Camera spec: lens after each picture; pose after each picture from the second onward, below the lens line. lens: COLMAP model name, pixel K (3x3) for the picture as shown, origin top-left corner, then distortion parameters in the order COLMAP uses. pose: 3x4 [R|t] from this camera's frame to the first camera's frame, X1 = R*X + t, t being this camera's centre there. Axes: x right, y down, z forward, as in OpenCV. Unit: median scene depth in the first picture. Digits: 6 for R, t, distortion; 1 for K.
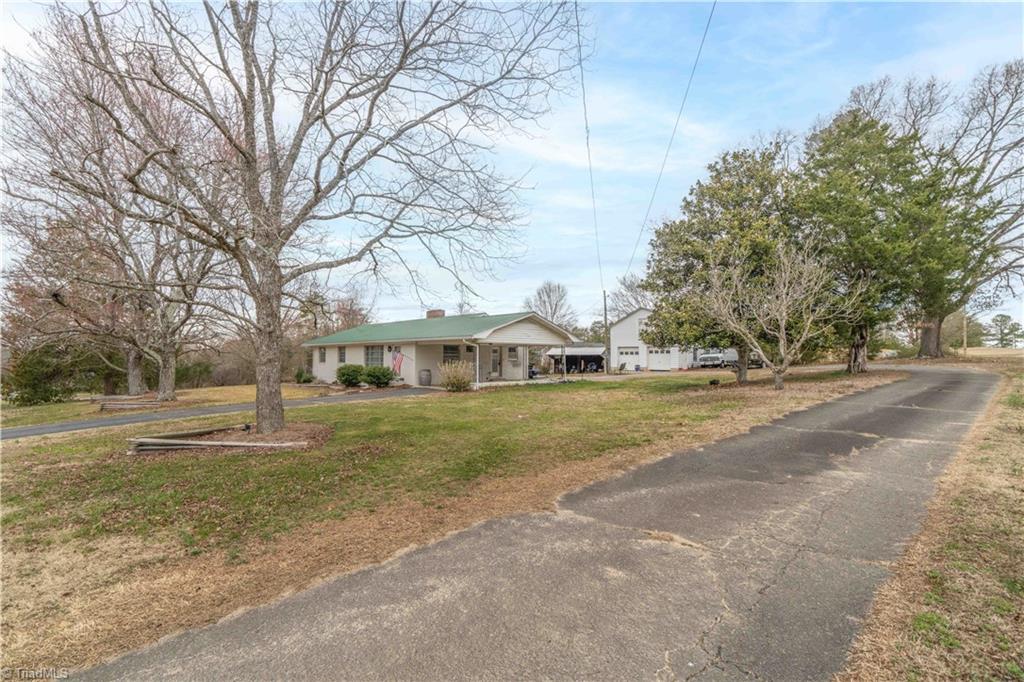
lens RADIAL K [[484.9, 0, 511.6], [0, 484.9, 351.2], [0, 0, 1]] dist [0.000213, -0.000255]
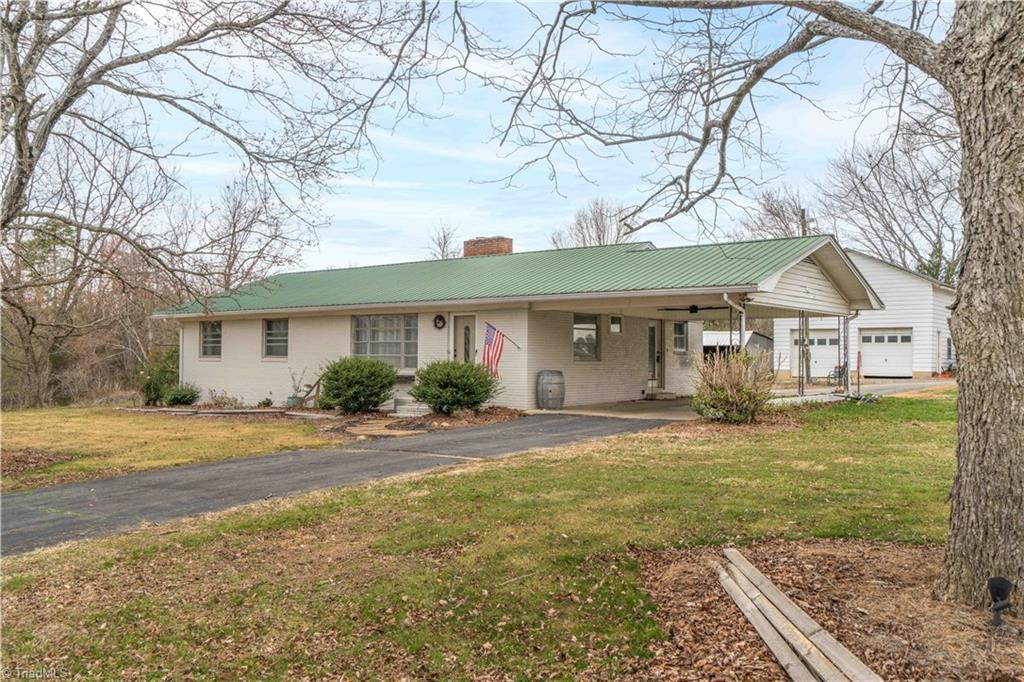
lens RADIAL K [[887.5, 0, 512.0], [0, 887.5, 341.0], [0, 0, 1]] dist [-0.000588, 0.004905]
pose [[0.992390, 0.005123, 0.123026, -0.206694], [-0.004389, 0.999971, -0.006242, 0.011744], [-0.123054, 0.005654, 0.992384, 0.170649]]
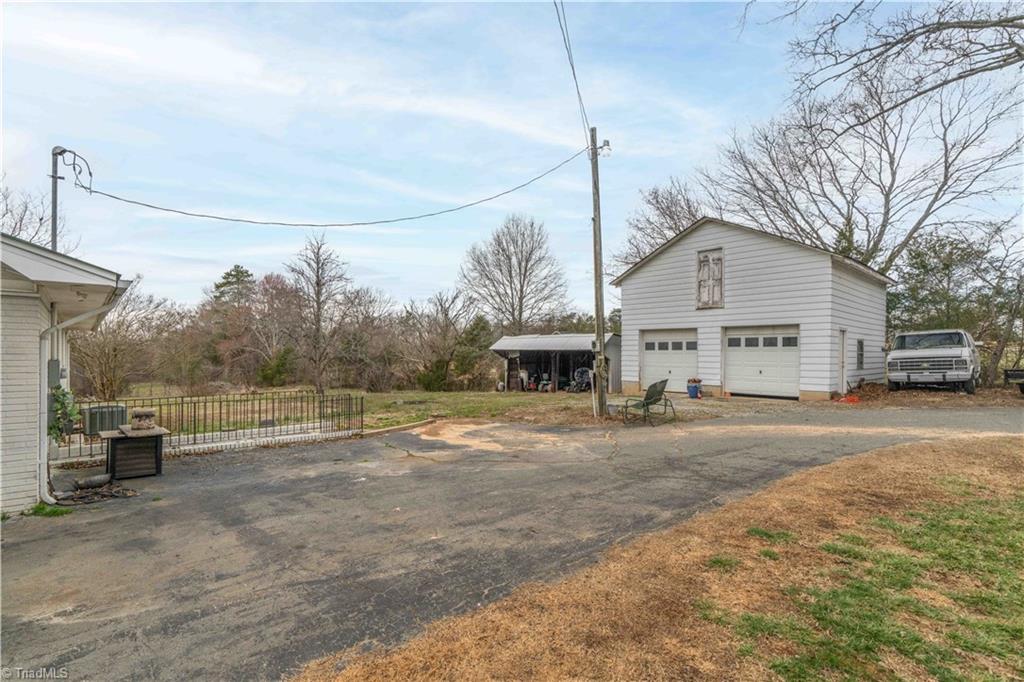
lens RADIAL K [[484.9, 0, 511.6], [0, 484.9, 351.2], [0, 0, 1]] dist [0.000213, -0.000255]
pose [[0.998802, 0.001960, -0.048900, 0.162234], [-0.001467, 0.999948, 0.010107, 0.005200], [0.048917, -0.010023, 0.998753, 0.726751]]
